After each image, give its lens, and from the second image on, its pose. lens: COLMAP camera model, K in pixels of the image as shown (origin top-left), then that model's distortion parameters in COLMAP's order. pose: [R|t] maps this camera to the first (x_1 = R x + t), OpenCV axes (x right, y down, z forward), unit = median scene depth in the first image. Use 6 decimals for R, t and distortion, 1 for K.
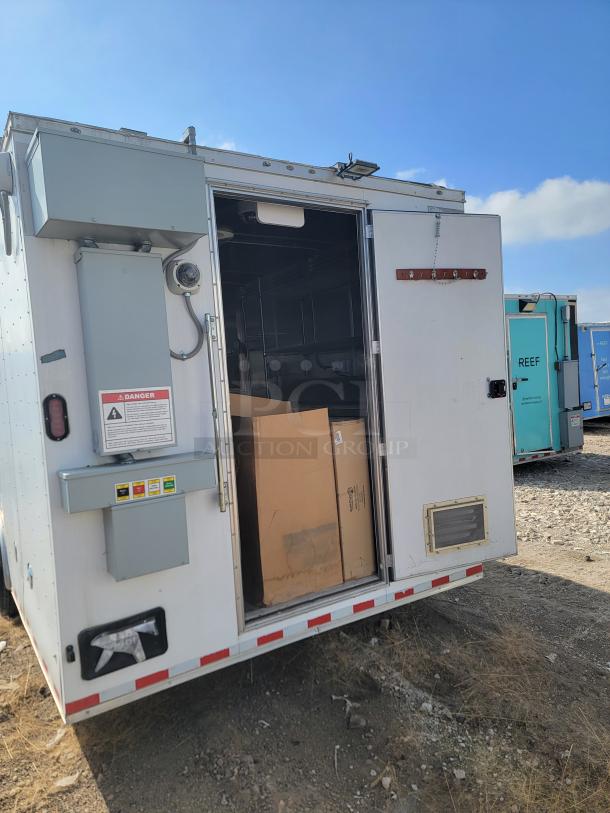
lens RADIAL K [[555.0, 0, 303.4], [0, 555.0, 411.4], [0, 0, 1]] dist [0.131486, -0.110730]
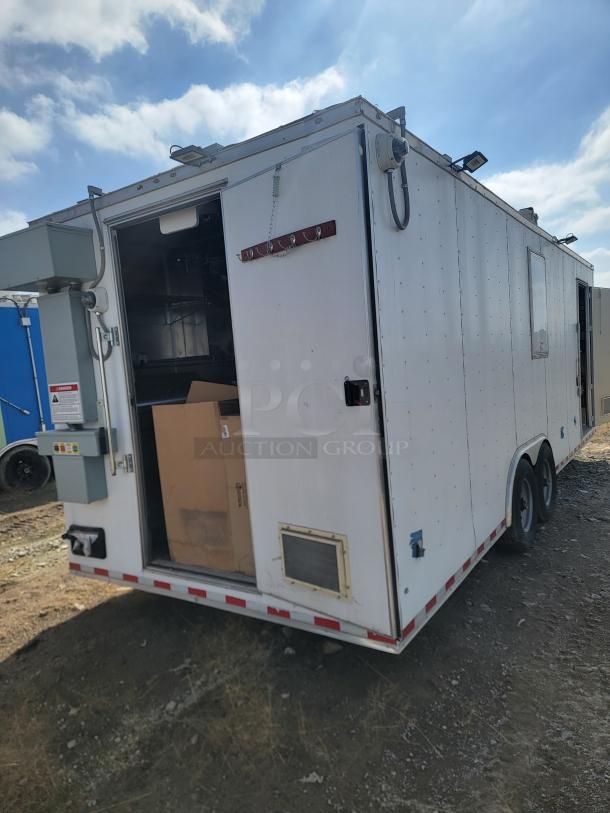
lens RADIAL K [[555.0, 0, 303.4], [0, 555.0, 411.4], [0, 0, 1]] dist [0.131486, -0.110730]
pose [[0.402608, 0.105386, -0.909286, 1.112162], [0.003643, 0.993158, 0.116720, -0.114635], [0.915365, -0.050305, 0.399469, 0.784811]]
